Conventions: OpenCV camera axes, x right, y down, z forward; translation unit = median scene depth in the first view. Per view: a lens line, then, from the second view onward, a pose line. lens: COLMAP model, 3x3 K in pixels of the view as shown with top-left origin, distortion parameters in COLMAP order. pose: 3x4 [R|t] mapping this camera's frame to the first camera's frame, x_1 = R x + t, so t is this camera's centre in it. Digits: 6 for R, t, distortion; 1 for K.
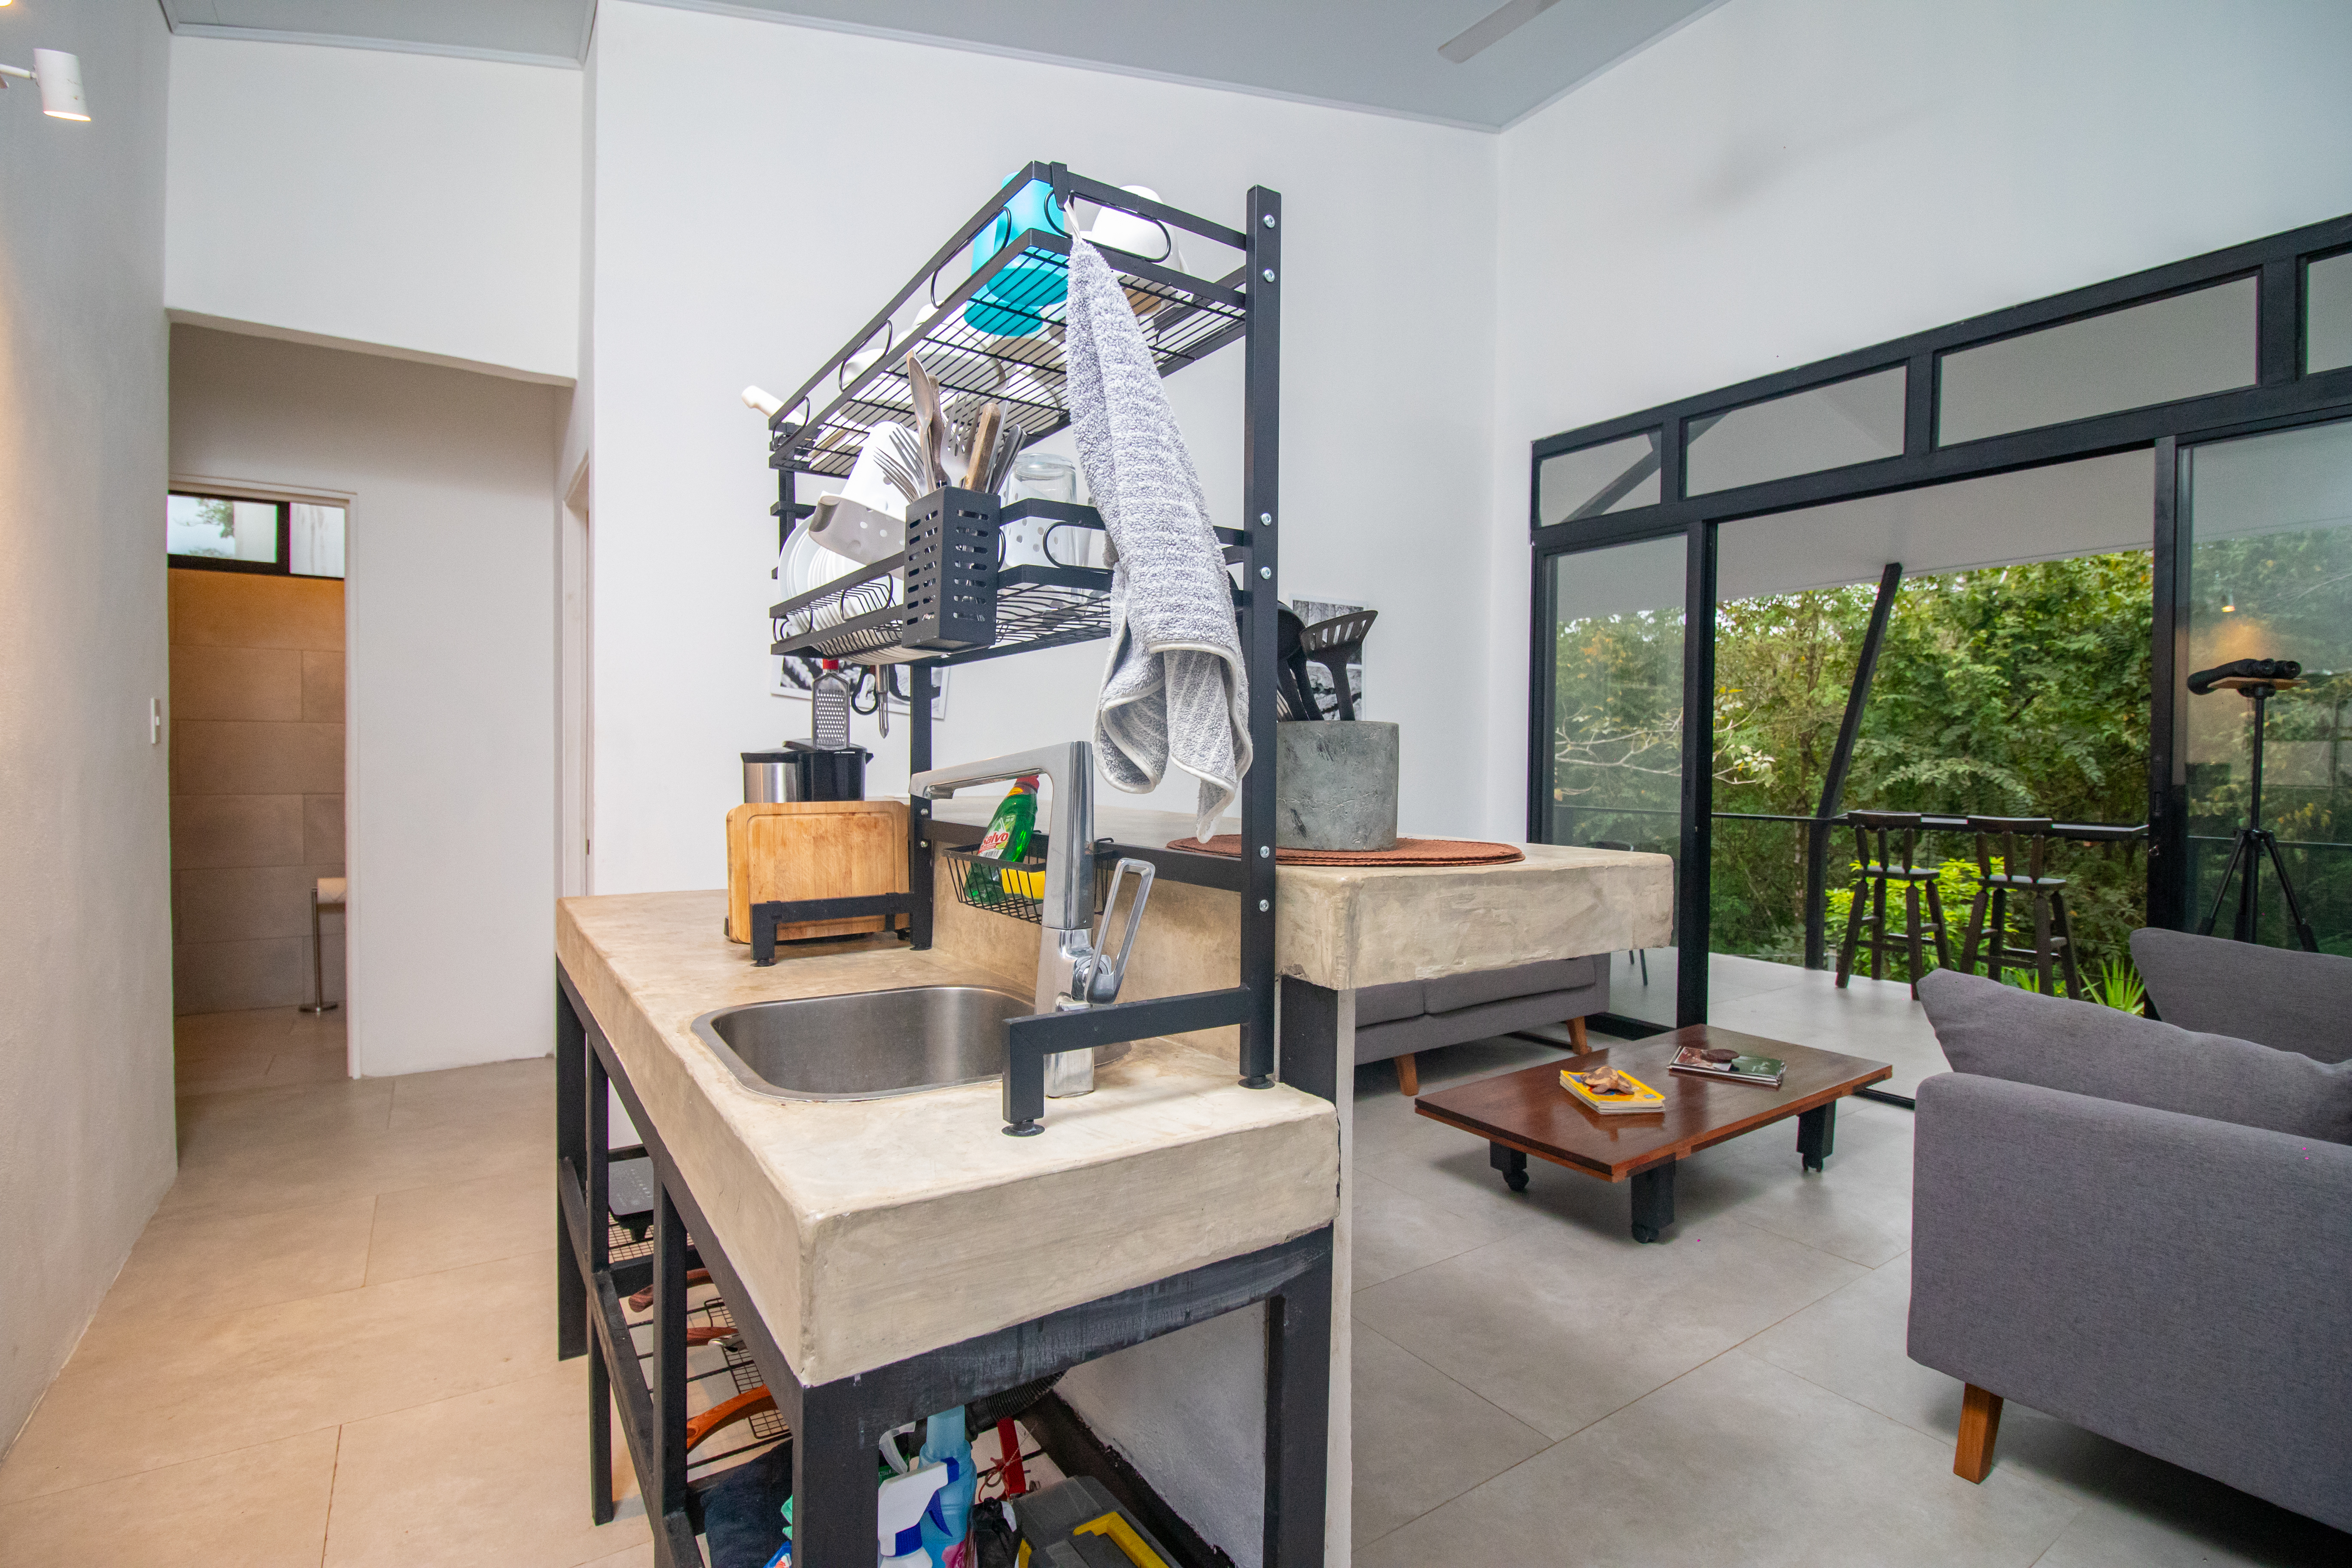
lens RADIAL K [[1088.4, 0, 1170.7], [0, 1088.4, 781.2], [0, 0, 1]] dist [-0.003596, -0.011647]
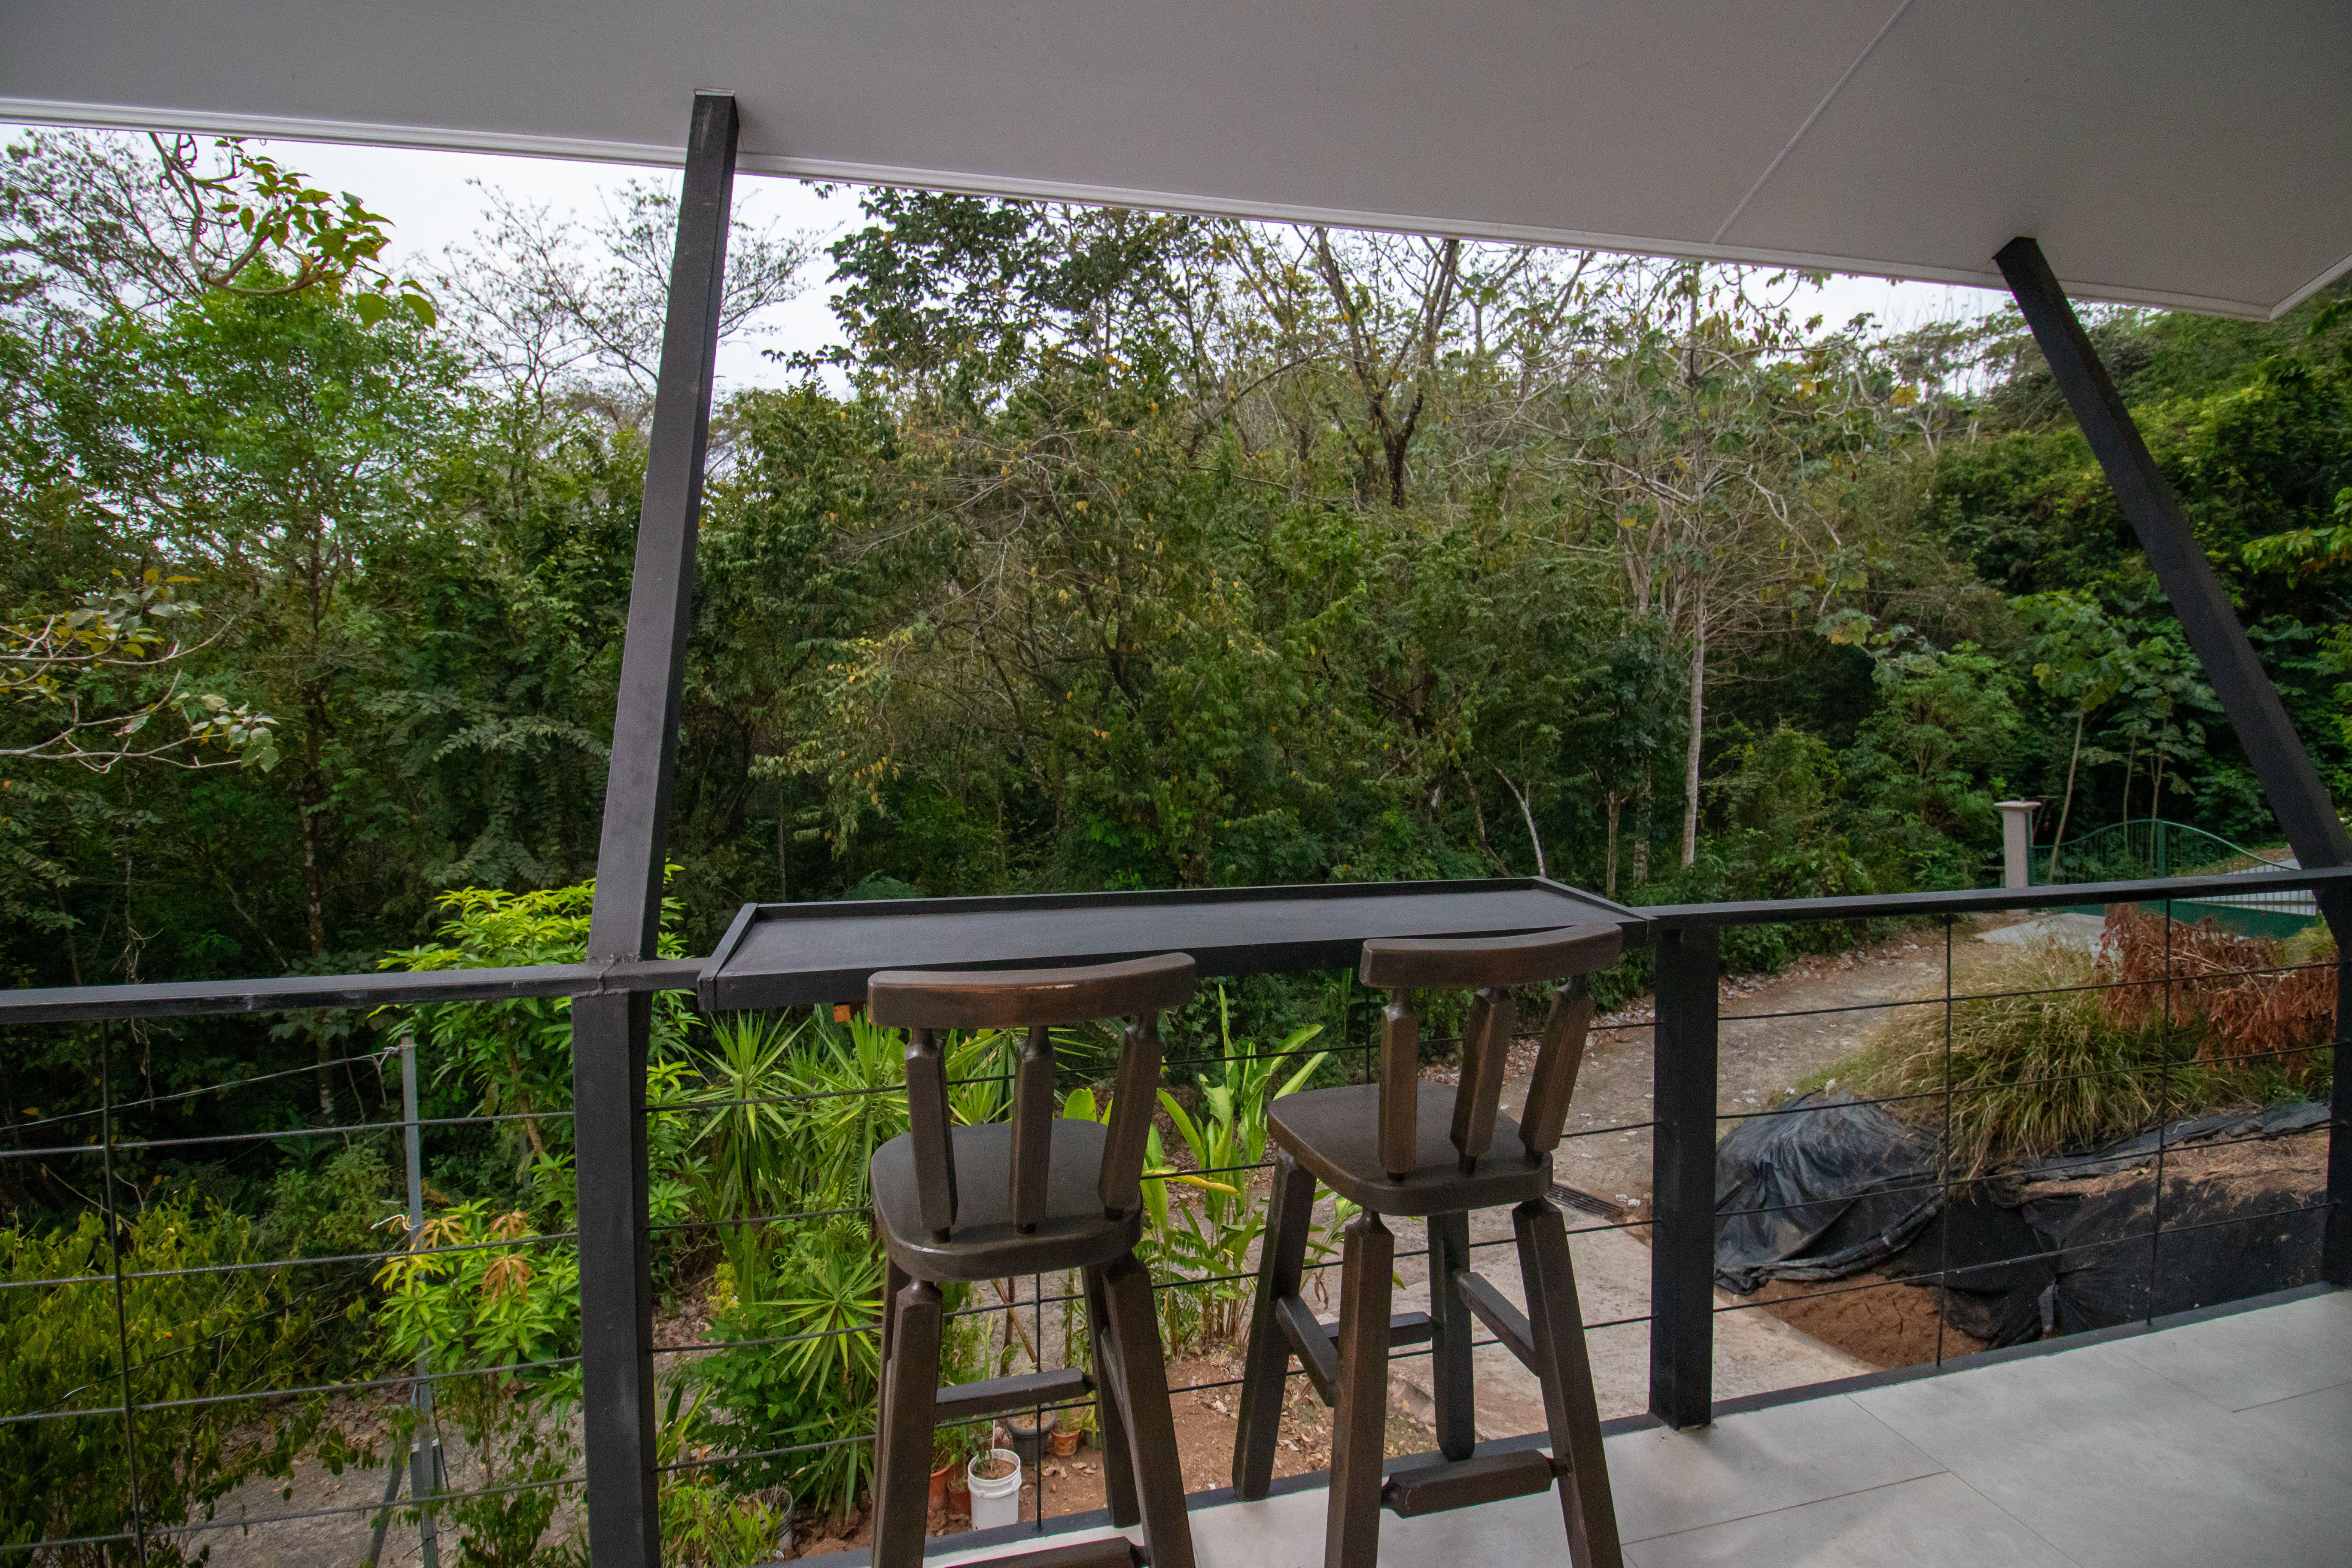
lens RADIAL K [[1088.4, 0, 1182.2], [0, 1088.4, 772.9], [0, 0, 1]] dist [-0.003596, -0.011647]
pose [[0.345231, -0.056289, 0.936828, 0.468124], [0.029667, 0.998355, 0.049053, -0.016296], [-0.938049, 0.010858, 0.346334, 0.887506]]
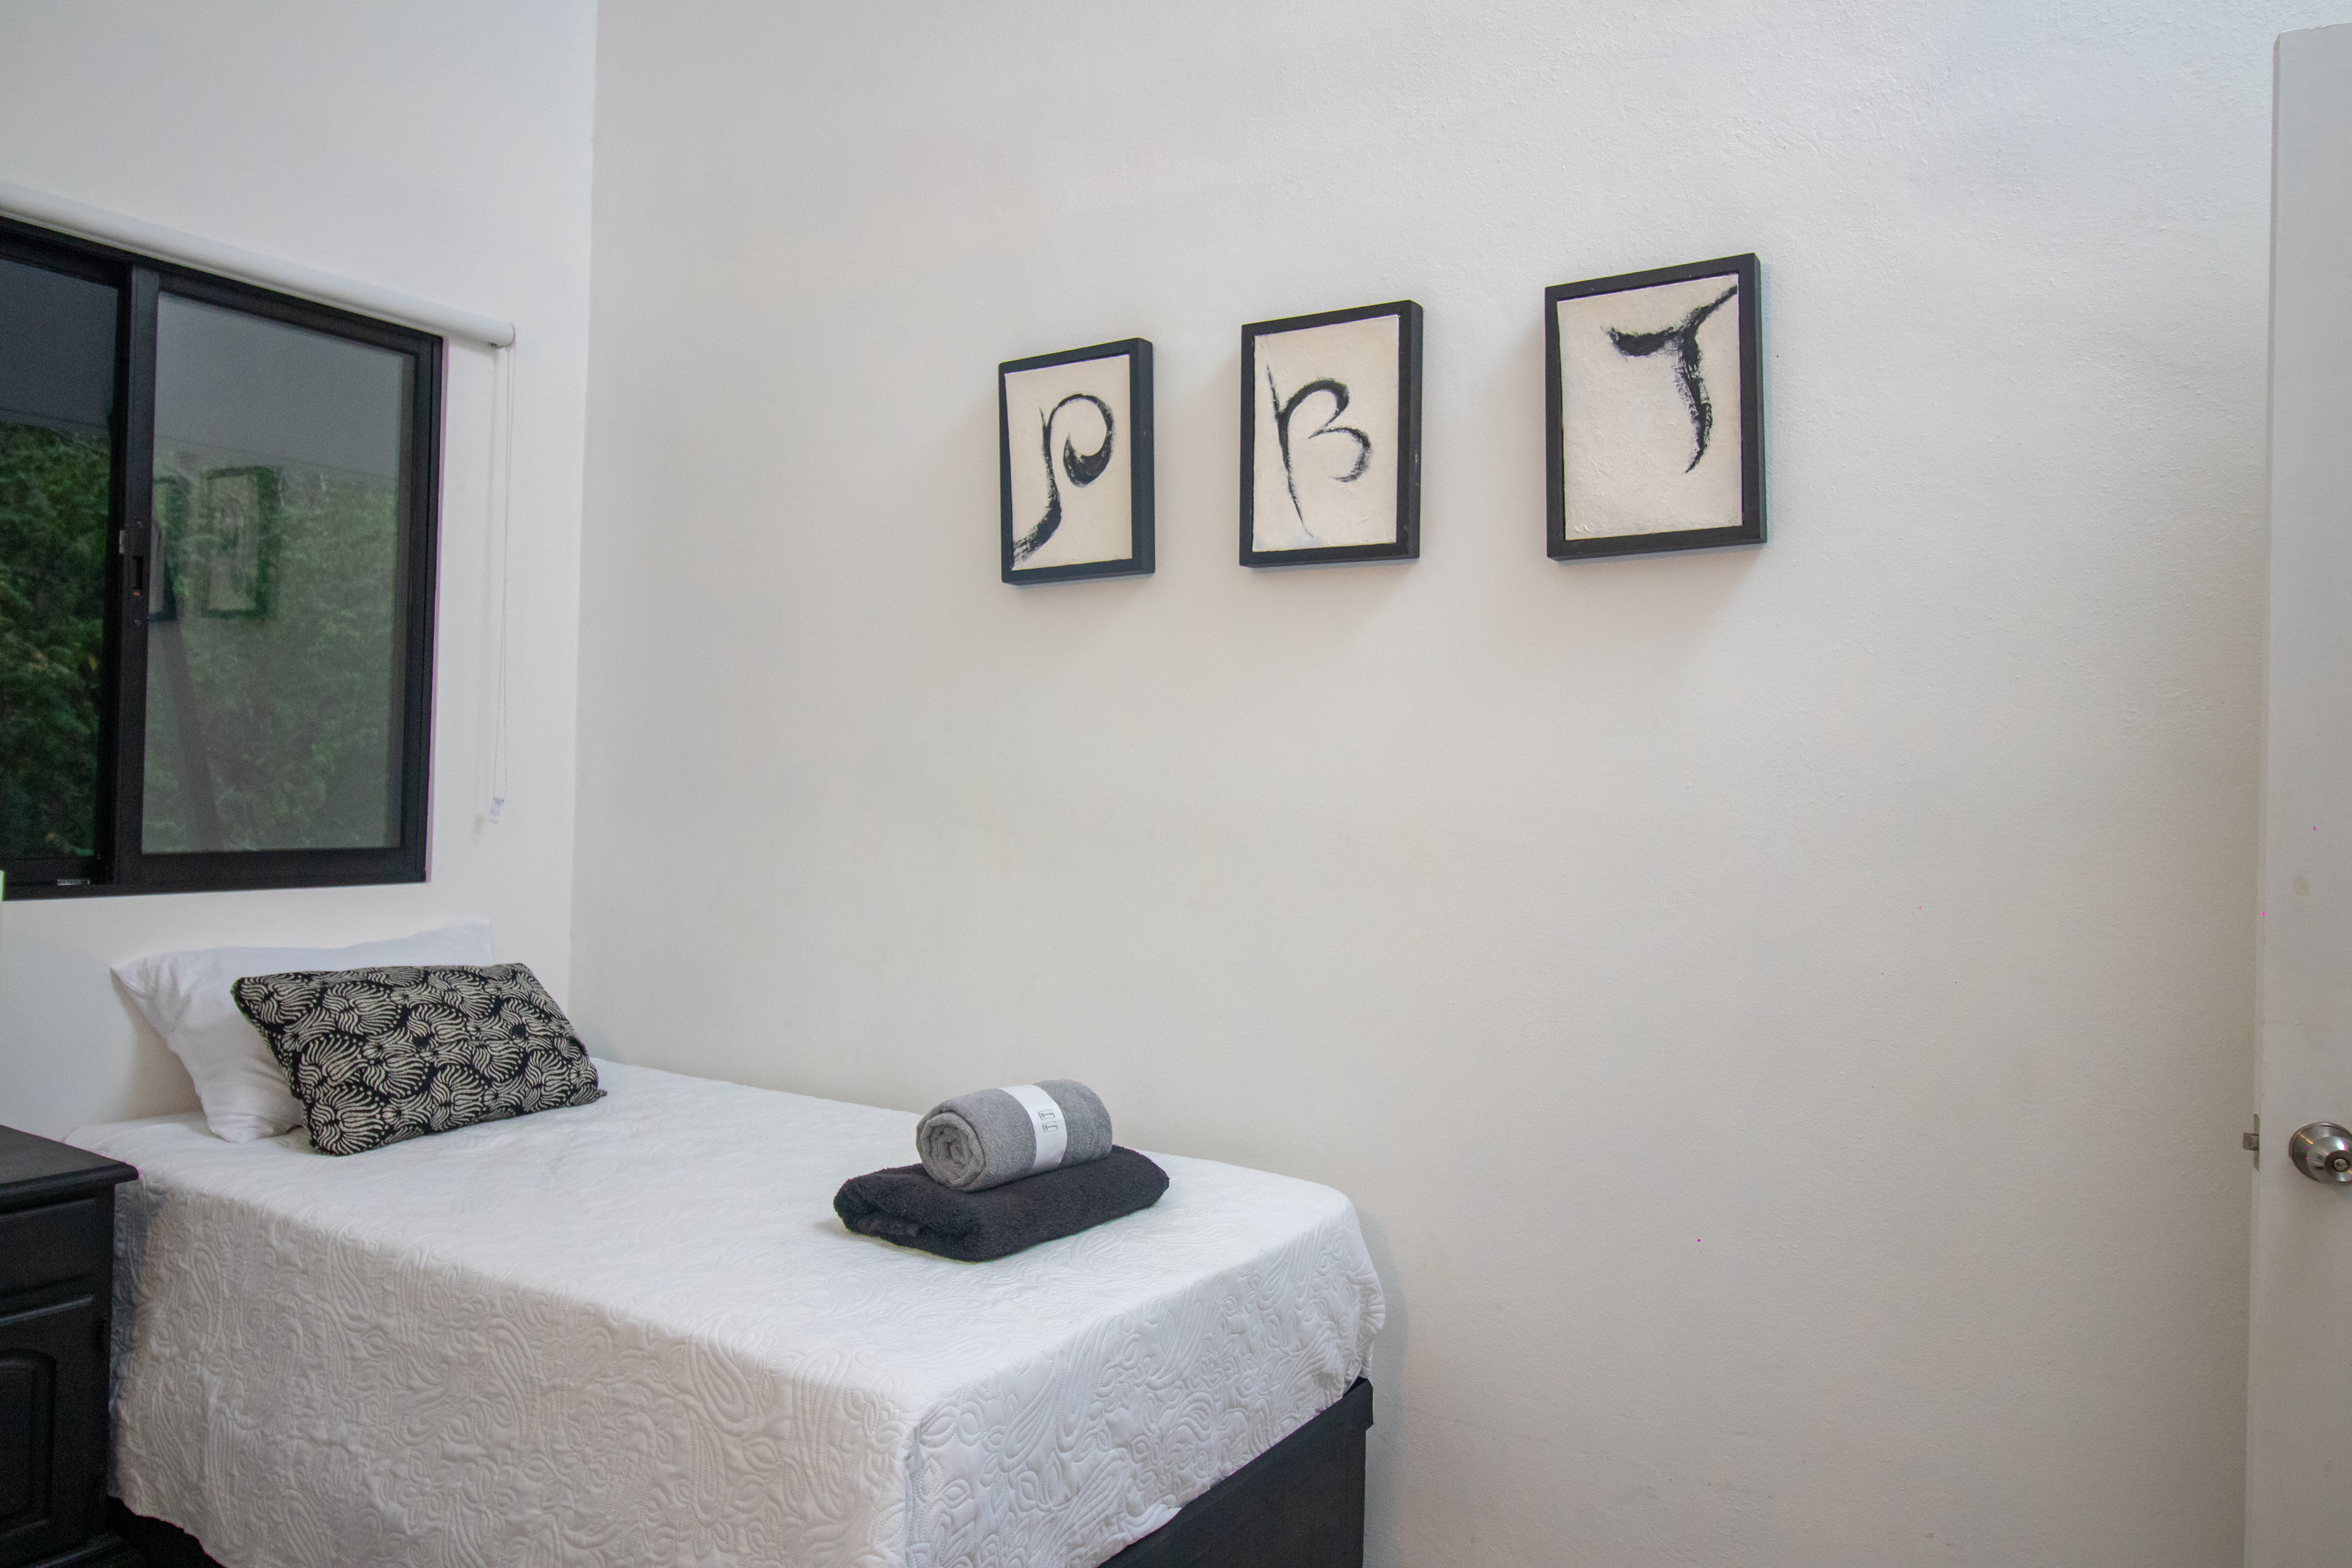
lens RADIAL K [[1596.0, 0, 1165.5], [0, 1596.0, 775.0], [0, 0, 1]] dist [0.015263, -0.017617]
pose [[-0.416759, -0.011483, 0.908945, -0.392979], [-0.007582, 0.999929, 0.009156, -0.022608], [-0.908985, -0.003076, -0.416816, 0.989320]]
